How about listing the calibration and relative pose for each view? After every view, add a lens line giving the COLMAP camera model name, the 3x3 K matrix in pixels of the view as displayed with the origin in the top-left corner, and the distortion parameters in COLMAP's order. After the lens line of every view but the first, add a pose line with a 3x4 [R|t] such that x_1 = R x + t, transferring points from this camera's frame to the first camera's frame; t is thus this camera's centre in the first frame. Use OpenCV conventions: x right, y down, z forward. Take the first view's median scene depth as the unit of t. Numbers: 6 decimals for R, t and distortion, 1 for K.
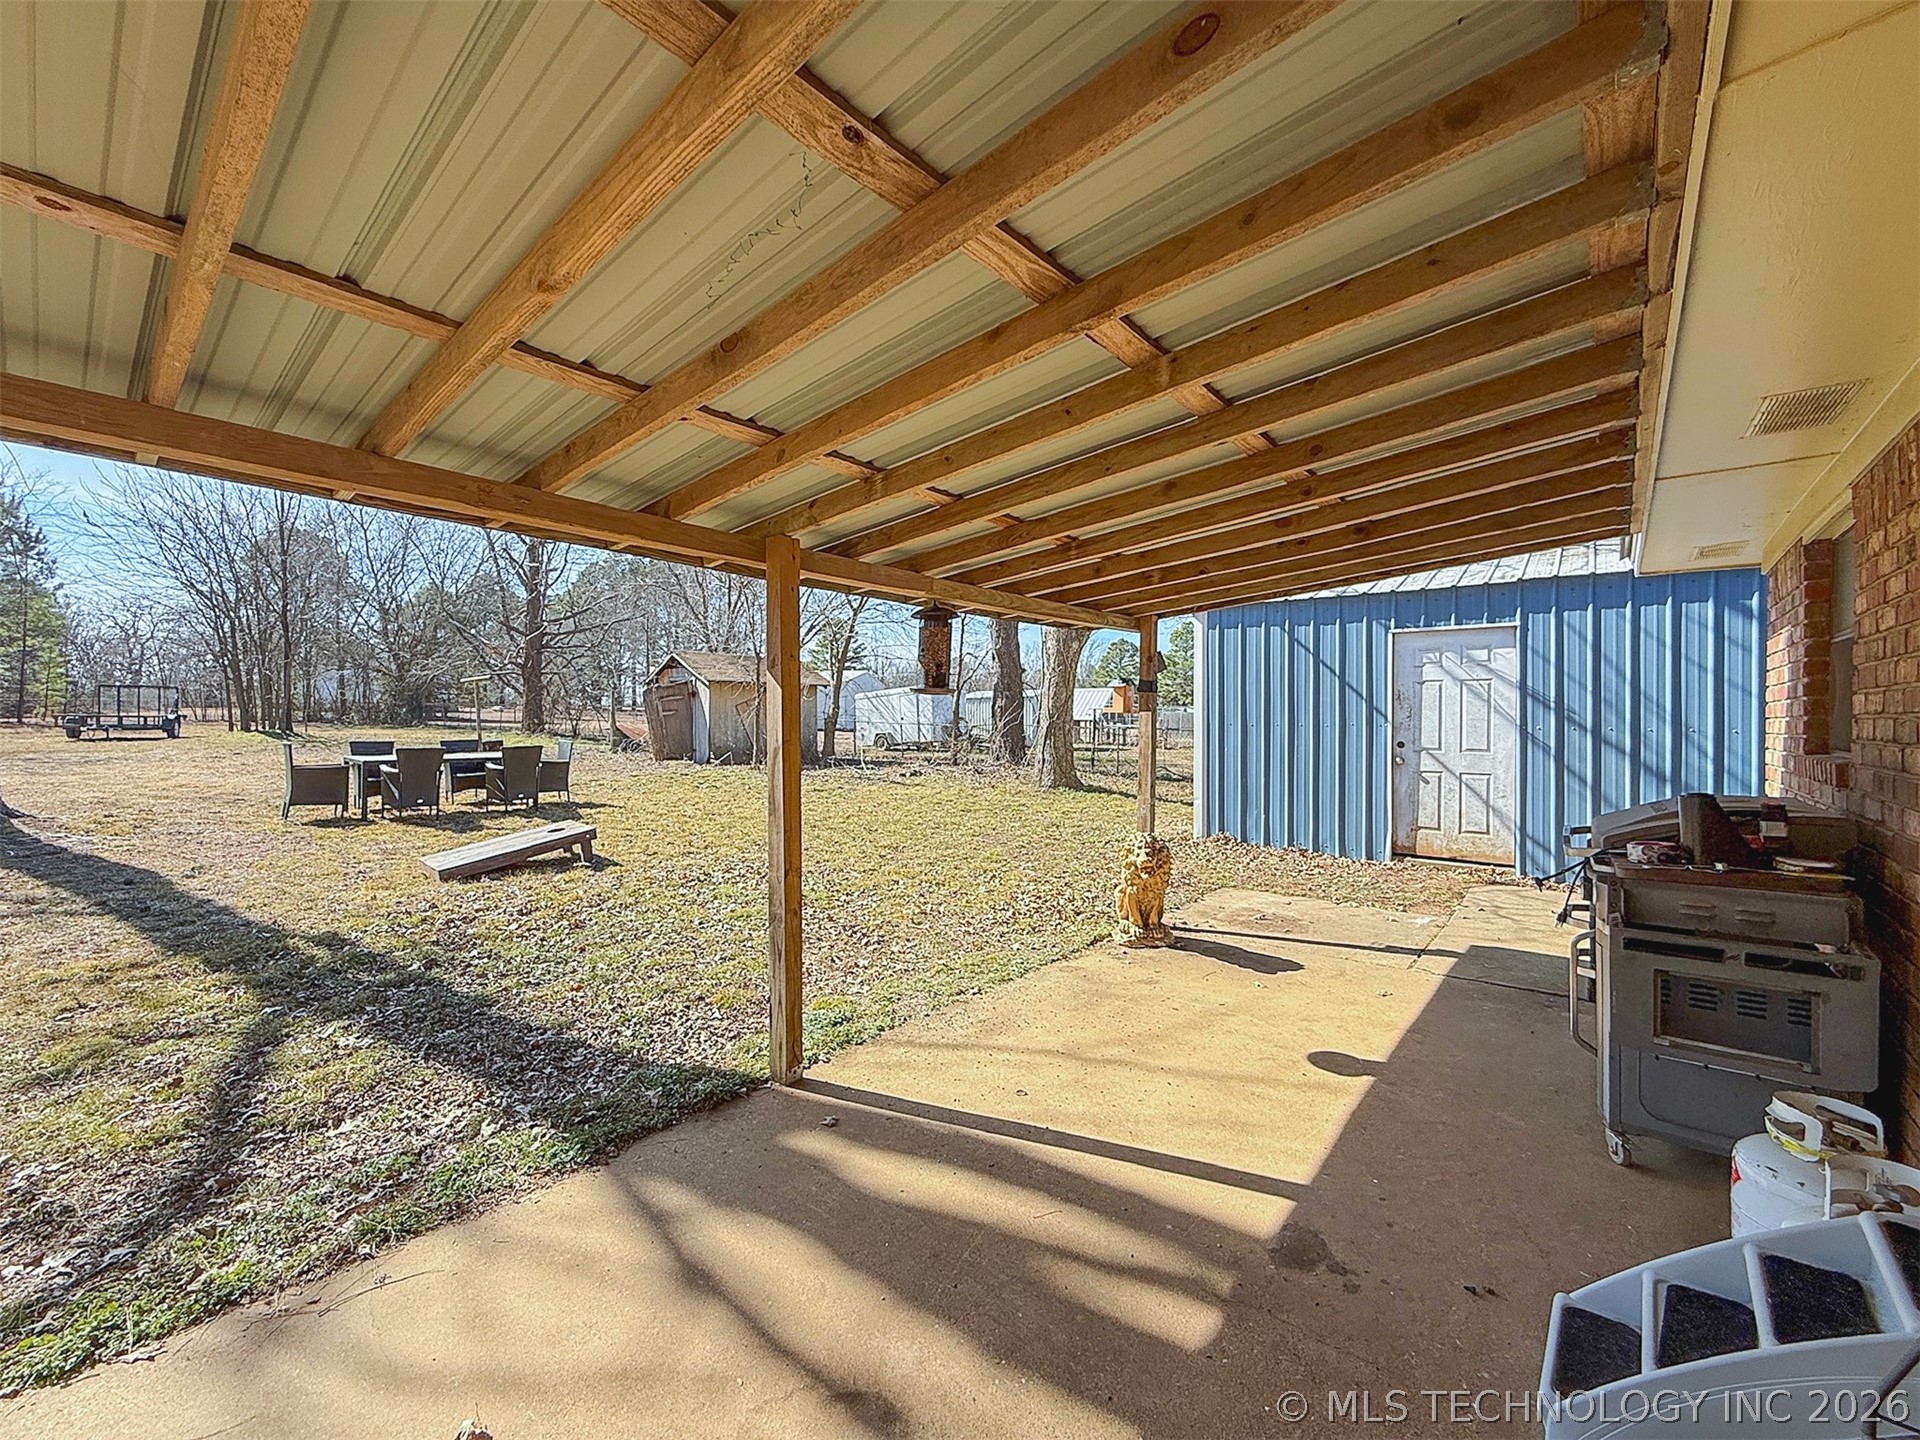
lens RADIAL K [[772.5, 0, 946.5], [0, 772.5, 726.2], [0, 0, 1]] dist [-0.001957, 0.000541]
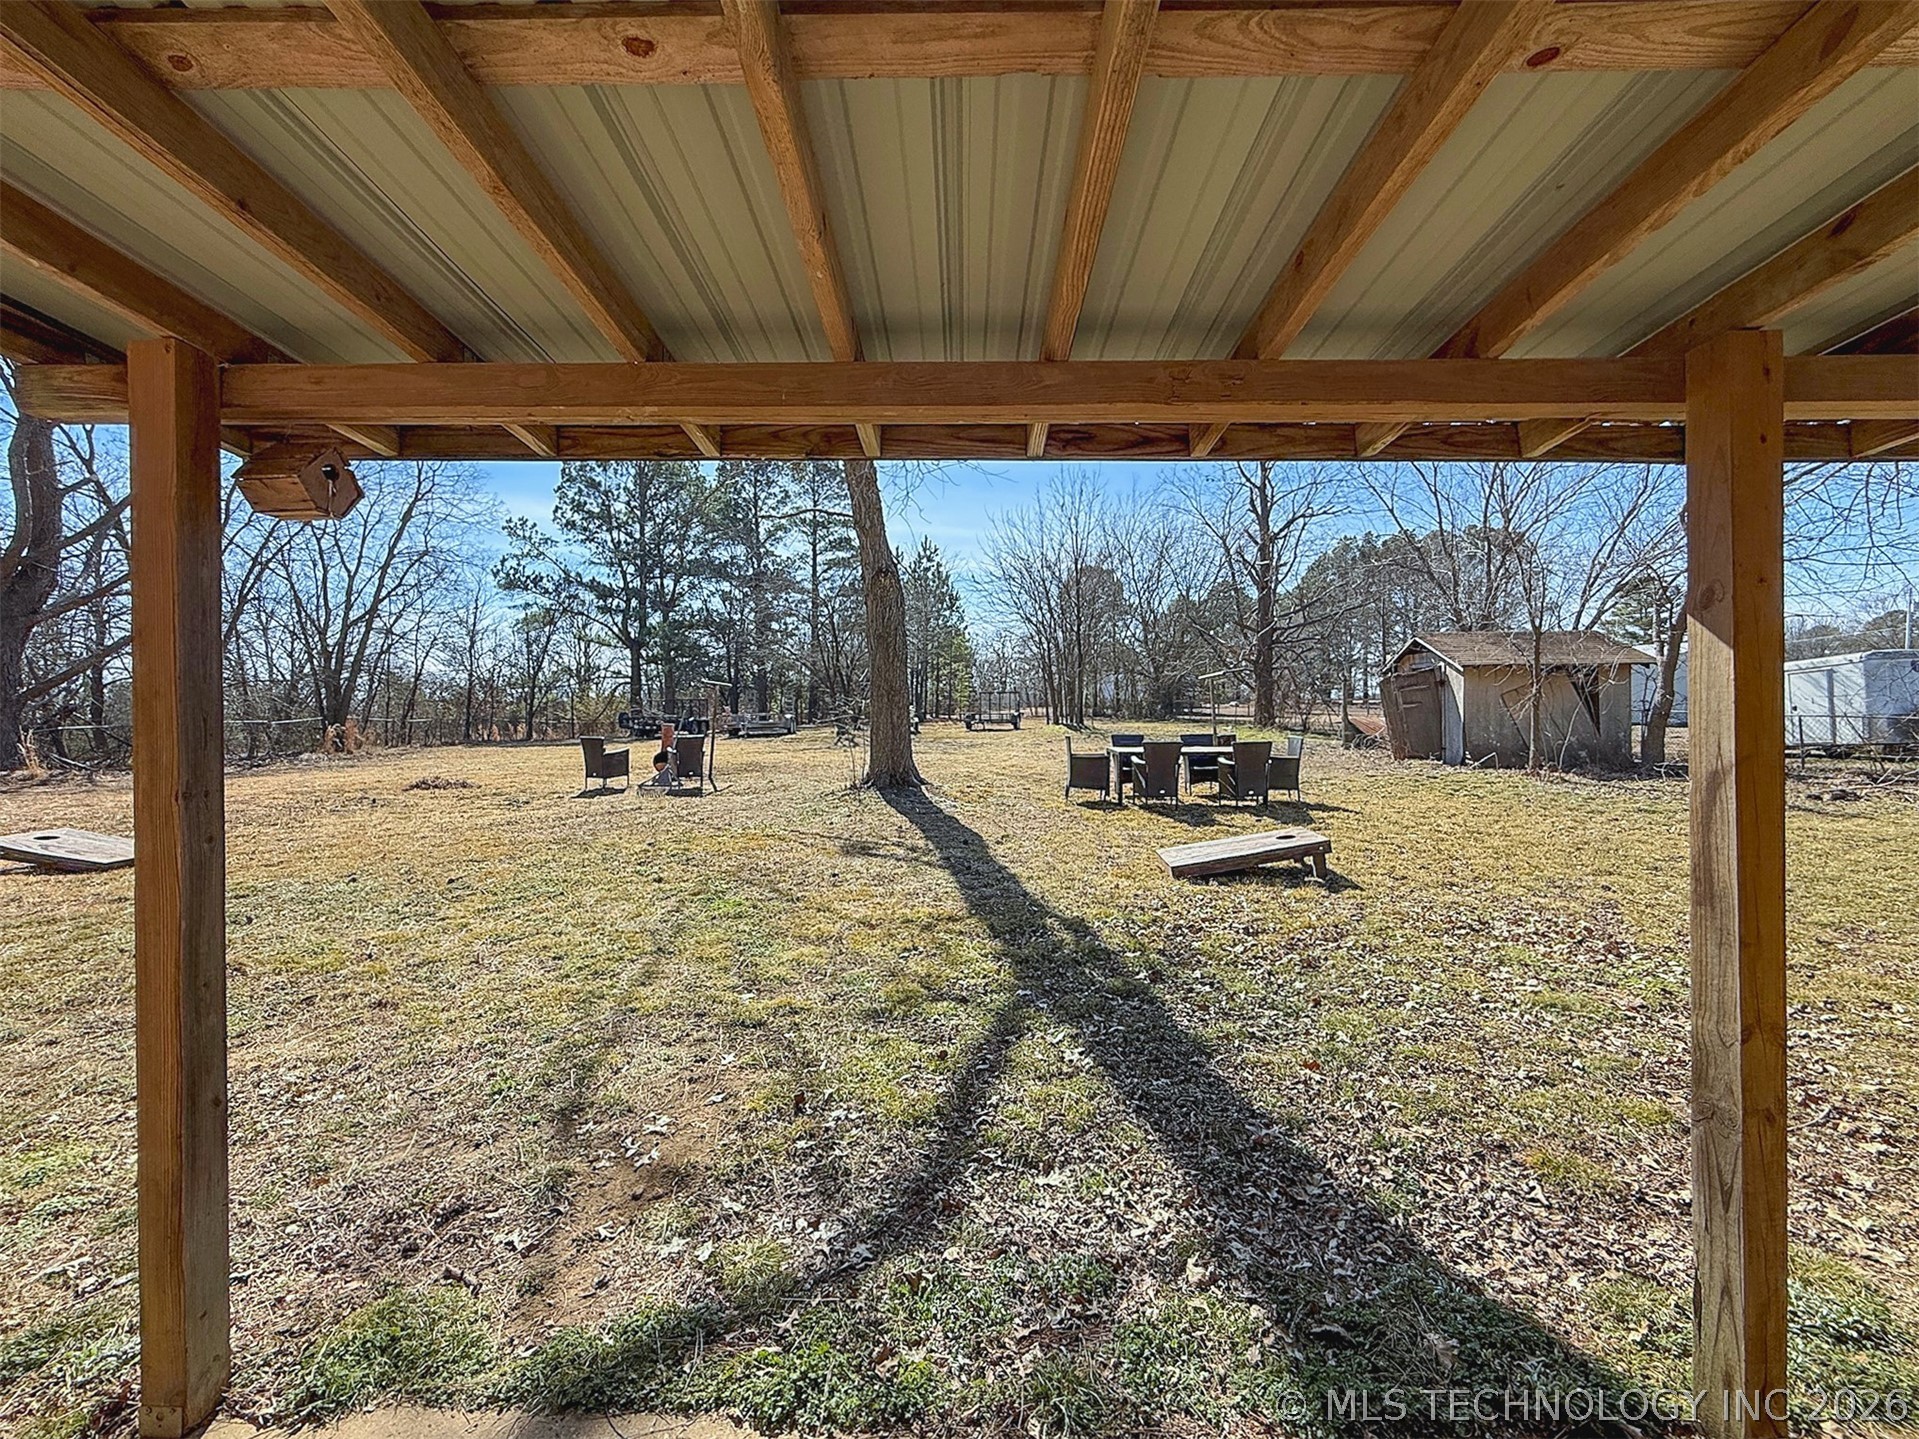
lens RADIAL K [[772.1, 0, 956.1], [0, 772.1, 719.9], [0, 0, 1]] dist [-0.001957, 0.000541]
pose [[0.643011, -0.001519, -0.765855, -0.070463], [0.001603, 0.999999, -0.000637, -0.002471], [0.765855, -0.000818, 0.643013, 0.141525]]
